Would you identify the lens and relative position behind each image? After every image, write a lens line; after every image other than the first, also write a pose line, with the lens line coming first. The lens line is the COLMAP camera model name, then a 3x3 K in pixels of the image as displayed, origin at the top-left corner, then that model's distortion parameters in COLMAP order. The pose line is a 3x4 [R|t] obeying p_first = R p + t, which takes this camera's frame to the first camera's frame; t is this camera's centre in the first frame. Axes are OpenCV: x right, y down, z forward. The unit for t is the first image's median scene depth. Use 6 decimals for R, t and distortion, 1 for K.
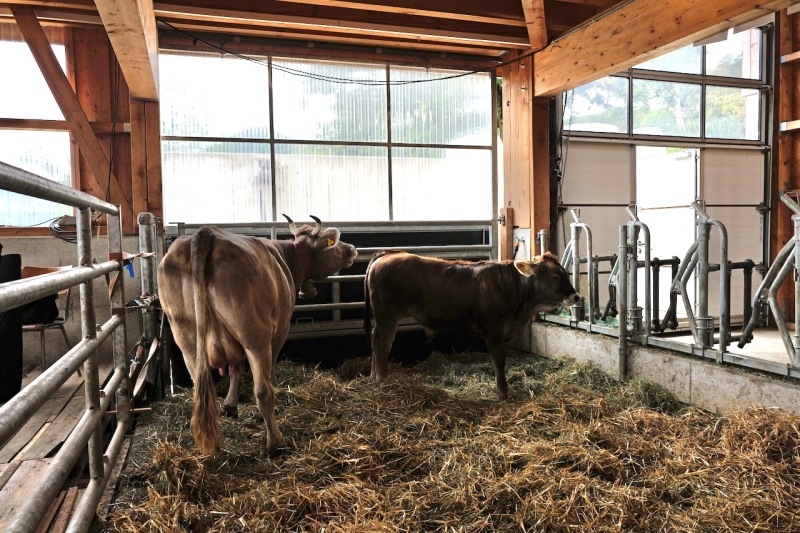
lens RADIAL K [[610.2, 0, 399.5], [0, 610.2, 262.7], [0, 0, 1]] dist [-0.036192, 0.053432]
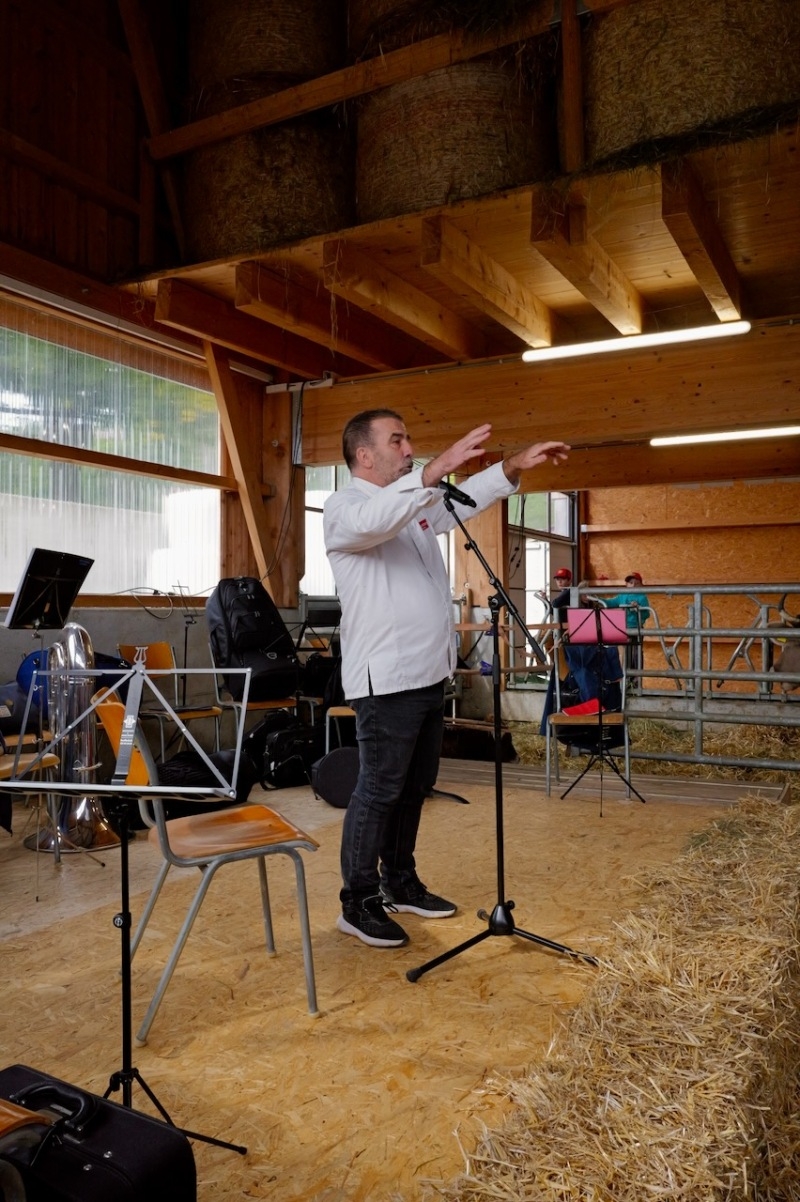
lens RADIAL K [[916.8, 0, 399.1], [0, 916.8, 604.0], [0, 0, 1]] dist [-0.036192, 0.053432]
pose [[0.734028, 0.019210, 0.678848, -1.061175], [0.023922, 0.998248, -0.054114, 0.023211], [-0.678698, 0.055960, 0.732282, -0.112469]]
